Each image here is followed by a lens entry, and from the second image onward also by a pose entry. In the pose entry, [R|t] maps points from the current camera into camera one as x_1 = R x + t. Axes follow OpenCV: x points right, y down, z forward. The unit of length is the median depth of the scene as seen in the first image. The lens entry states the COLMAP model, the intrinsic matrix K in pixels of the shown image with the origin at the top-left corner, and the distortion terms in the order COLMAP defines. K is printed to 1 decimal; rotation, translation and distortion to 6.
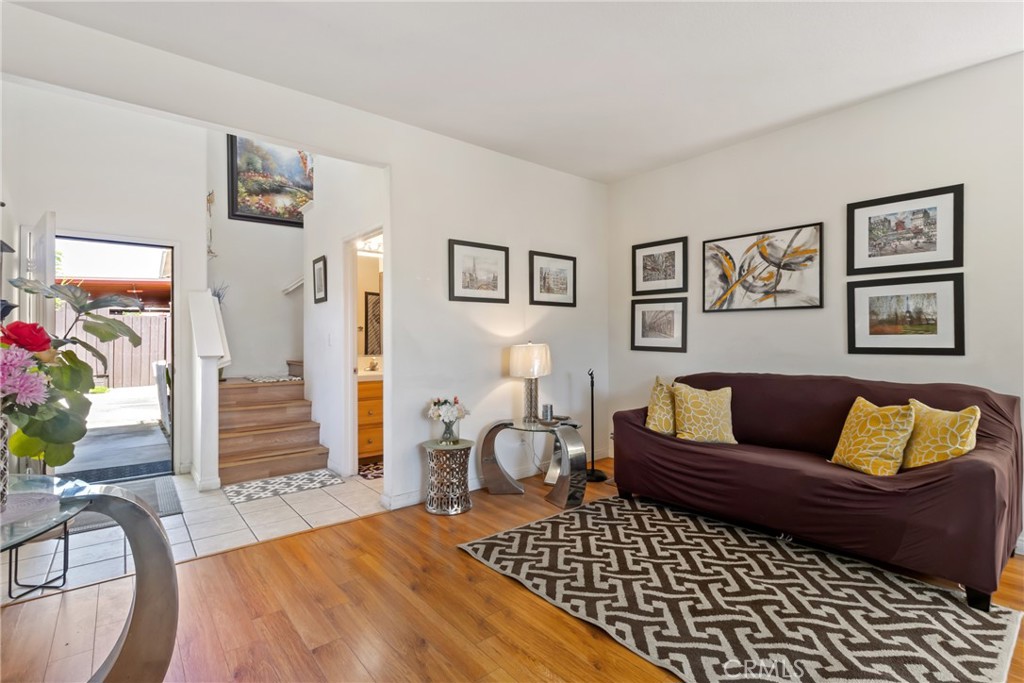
lens RADIAL K [[475.0, 0, 516.3], [0, 475.0, 332.0], [0, 0, 1]] dist [0.002214, 0.000297]
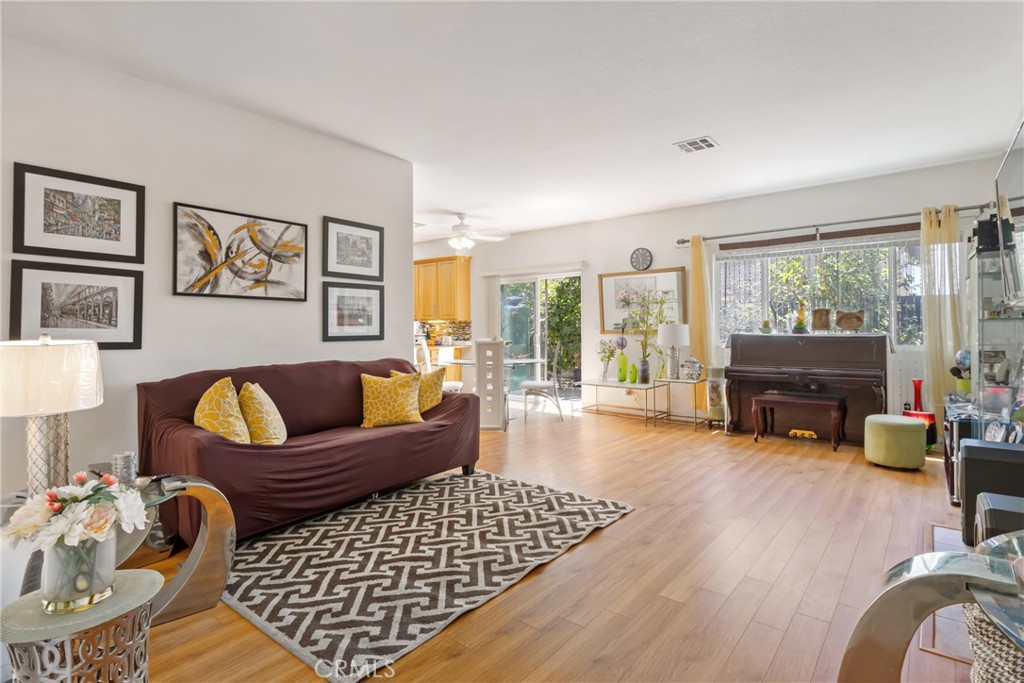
lens RADIAL K [[520.6, 0, 511.2], [0, 520.6, 320.7], [0, 0, 1]] dist [0.001233, 0.000266]
pose [[-0.198939, 0.022068, 0.979763, -0.593029], [-0.004275, 0.999717, -0.023386, 0.019128], [-0.980003, -0.008841, -0.198789, 0.709910]]
